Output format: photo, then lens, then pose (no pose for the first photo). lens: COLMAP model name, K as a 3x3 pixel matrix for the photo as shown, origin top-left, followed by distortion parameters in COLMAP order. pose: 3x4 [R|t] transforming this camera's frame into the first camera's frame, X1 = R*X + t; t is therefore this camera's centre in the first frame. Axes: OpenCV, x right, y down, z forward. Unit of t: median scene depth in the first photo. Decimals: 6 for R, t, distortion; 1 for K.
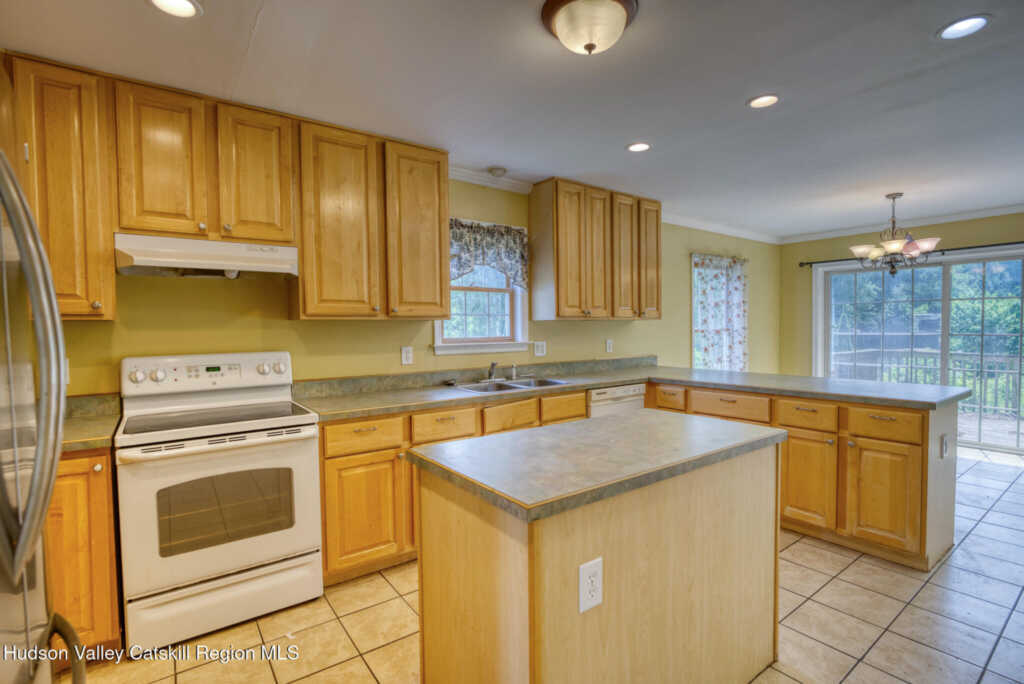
lens RADIAL K [[482.3, 0, 512.0], [0, 482.3, 342.0], [0, 0, 1]] dist [-0.015061, -0.000424]
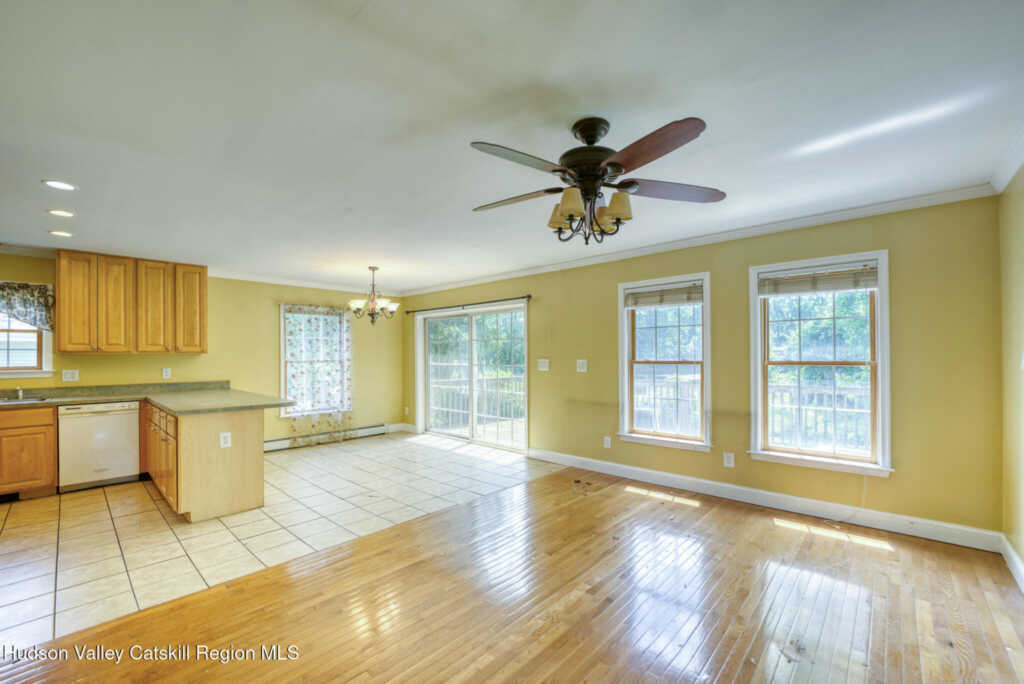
lens RADIAL K [[423.8, 0, 508.8], [0, 423.8, 353.7], [0, 0, 1]] dist [-0.017263, 0.000375]
pose [[0.984655, 0.006957, 0.174373, 1.220023], [-0.000935, 0.999401, -0.034596, -0.008617], [-0.174509, 0.033902, 0.984072, -0.379495]]
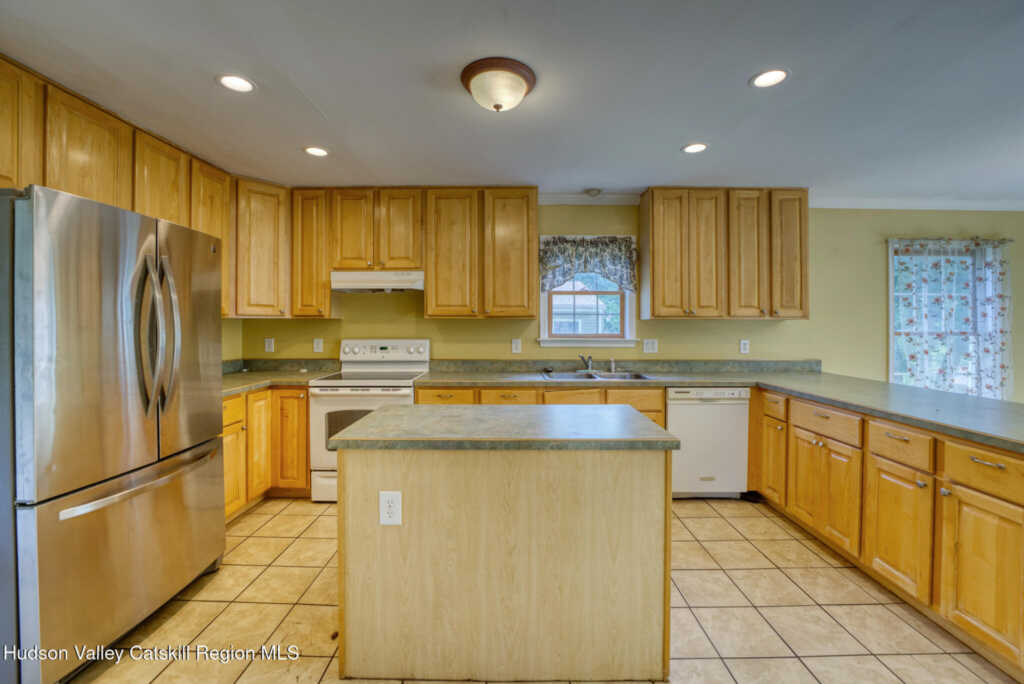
lens RADIAL K [[421.7, 0, 508.8], [0, 421.7, 325.9], [0, 0, 1]] dist [-0.024633, 0.000048]
pose [[0.798912, 0.014605, -0.601270, 0.433659], [-0.029778, 0.999440, -0.015289, -0.008300], [0.600710, 0.030119, 0.798900, 0.076642]]
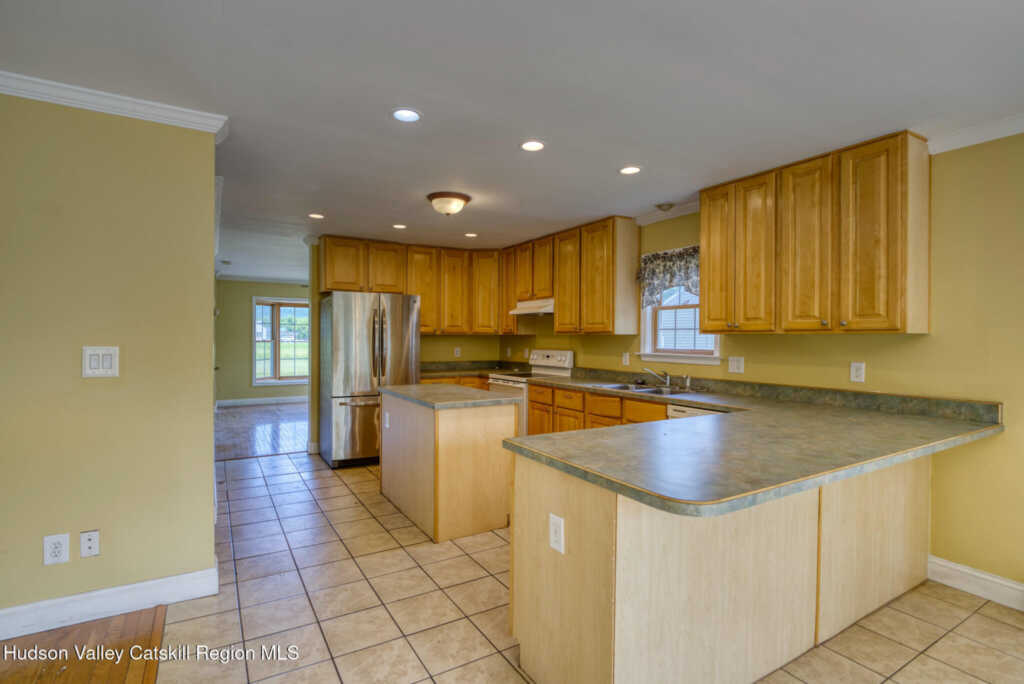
lens RADIAL K [[499.6, 0, 512.0], [0, 499.6, 342.0], [0, 0, 1]] dist [-0.001601, -0.000124]
pose [[-0.093254, 0.024305, -0.995346, 1.242373], [-0.029740, 0.999188, 0.027185, -0.050656], [0.995198, 0.032136, -0.092456, 0.776447]]
